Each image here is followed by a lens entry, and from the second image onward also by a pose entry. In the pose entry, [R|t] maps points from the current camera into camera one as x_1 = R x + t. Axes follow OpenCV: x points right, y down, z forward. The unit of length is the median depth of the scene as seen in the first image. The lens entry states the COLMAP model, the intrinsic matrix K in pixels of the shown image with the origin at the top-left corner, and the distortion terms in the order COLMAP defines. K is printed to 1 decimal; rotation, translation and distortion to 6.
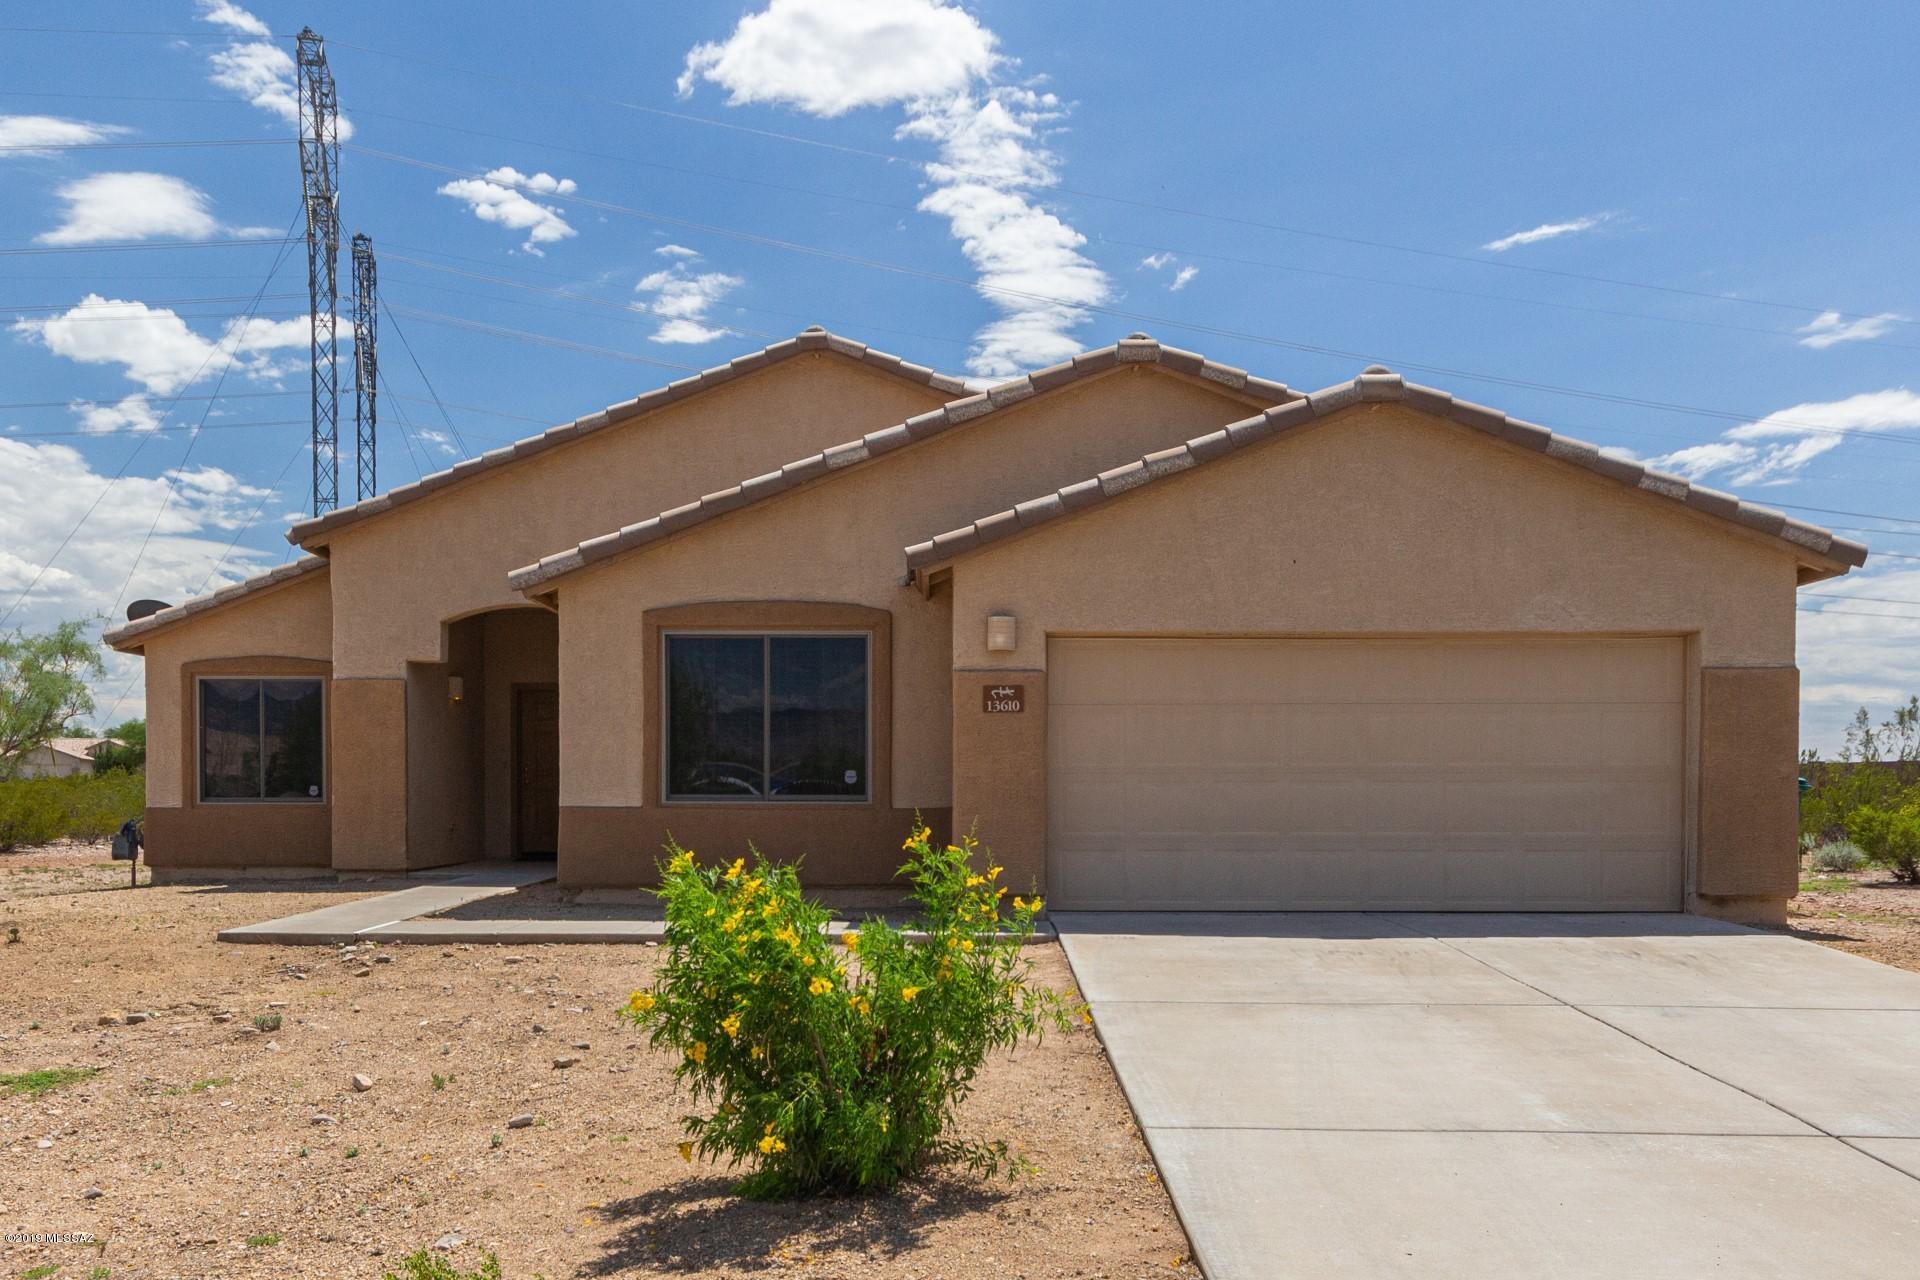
lens RADIAL K [[1109.1, 0, 947.5], [0, 1109.1, 756.6], [0, 0, 1]] dist [0.004175, 0.001890]
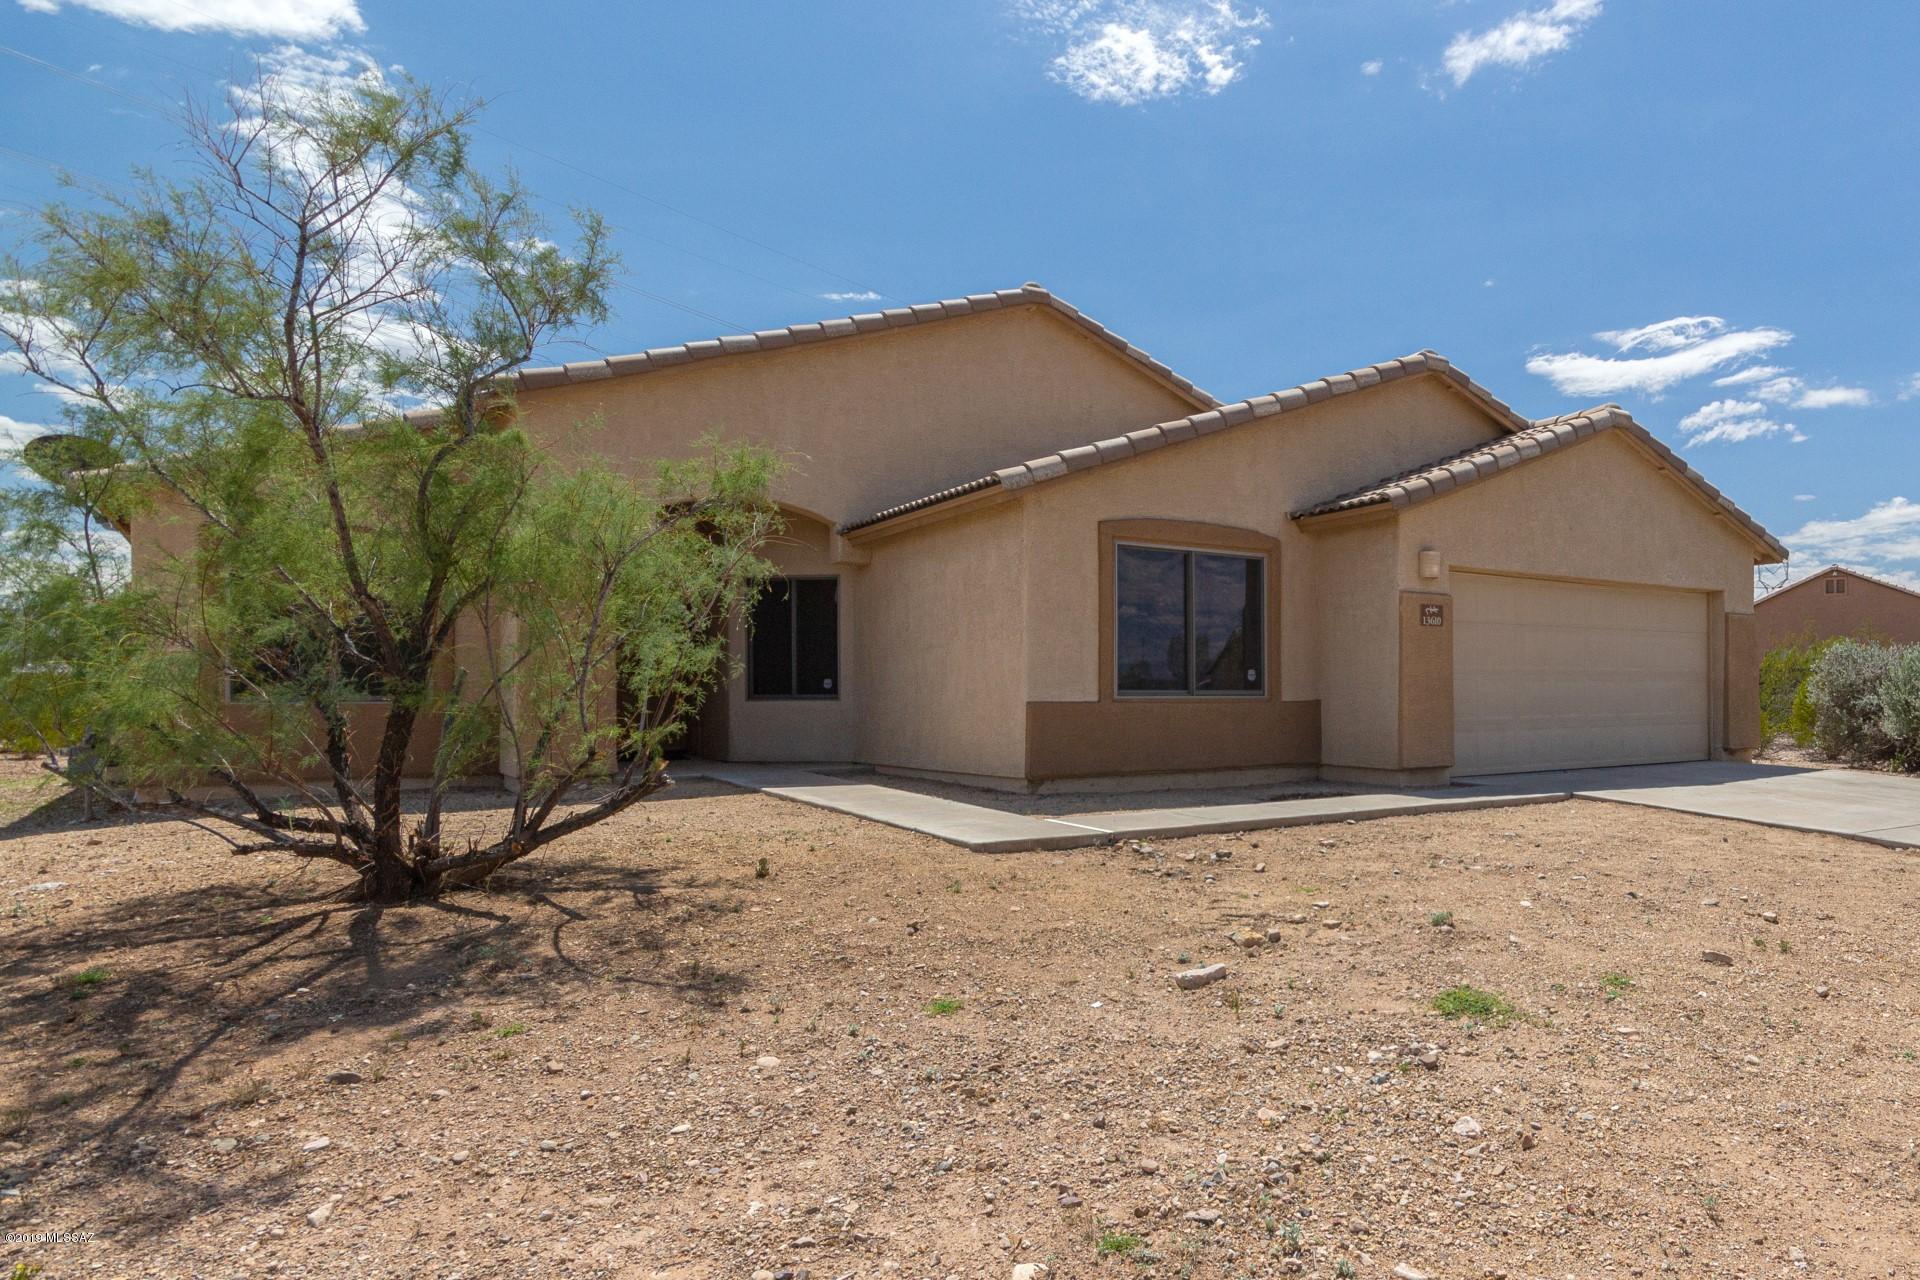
lens RADIAL K [[896.4, 0, 959.4], [0, 896.4, 646.0], [0, 0, 1]] dist [-0.001152, 0.001044]
pose [[0.882351, 0.022457, 0.470056, -0.823806], [-0.012951, 0.999641, -0.023447, 0.013749], [-0.470414, 0.014600, 0.882325, 0.300352]]
